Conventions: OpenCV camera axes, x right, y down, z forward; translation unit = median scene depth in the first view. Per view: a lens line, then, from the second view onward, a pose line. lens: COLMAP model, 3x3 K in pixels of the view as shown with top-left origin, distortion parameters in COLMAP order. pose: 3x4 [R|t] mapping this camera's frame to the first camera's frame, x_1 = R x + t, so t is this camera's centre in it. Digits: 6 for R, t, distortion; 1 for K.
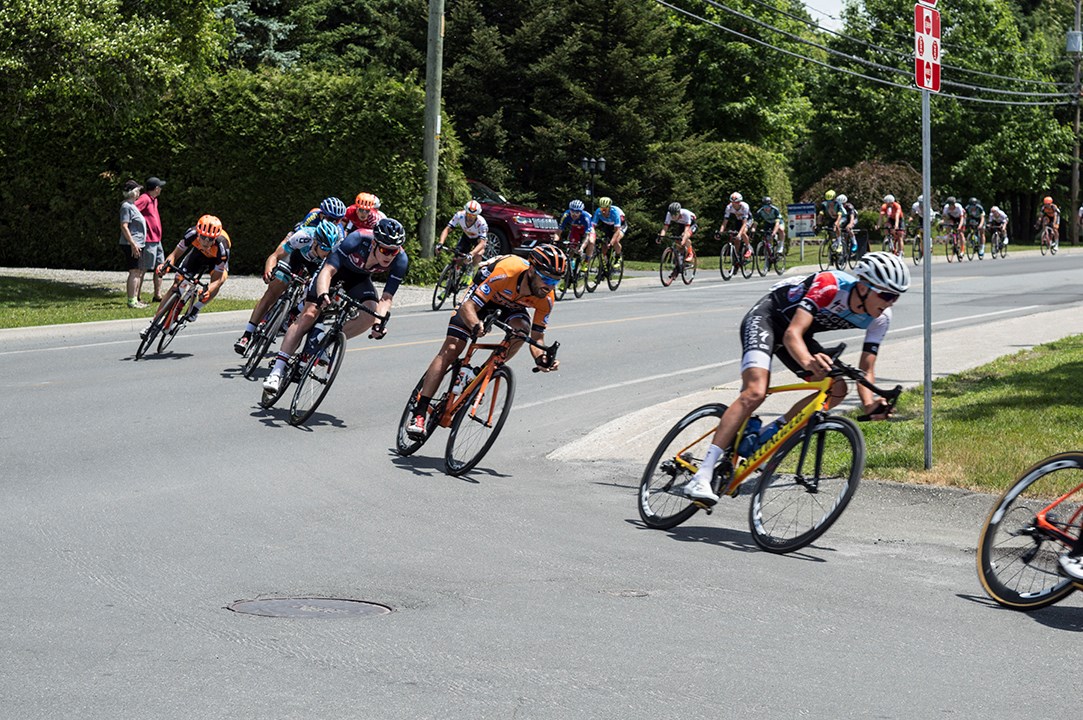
lens RADIAL K [[2536.5, 0, 544.4], [0, 2536.5, 313.3], [0, 0, 1]] dist [0.098210, 0.093137]
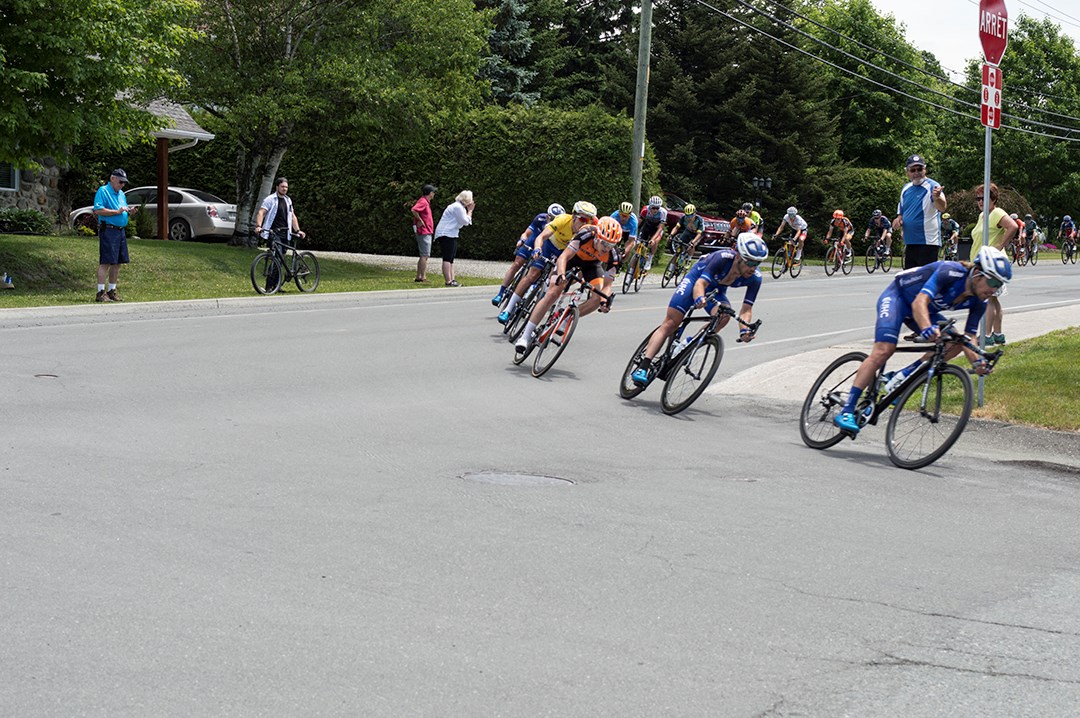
lens RADIAL K [[2529.4, 0, 542.9], [0, 2529.4, 312.4], [0, 0, 1]] dist [0.098210, 0.093137]
pose [[0.992316, 0.026106, -0.120942, 0.066869], [-0.028349, 0.999456, -0.016856, 0.032810], [0.120436, 0.020155, 0.992516, -0.300653]]
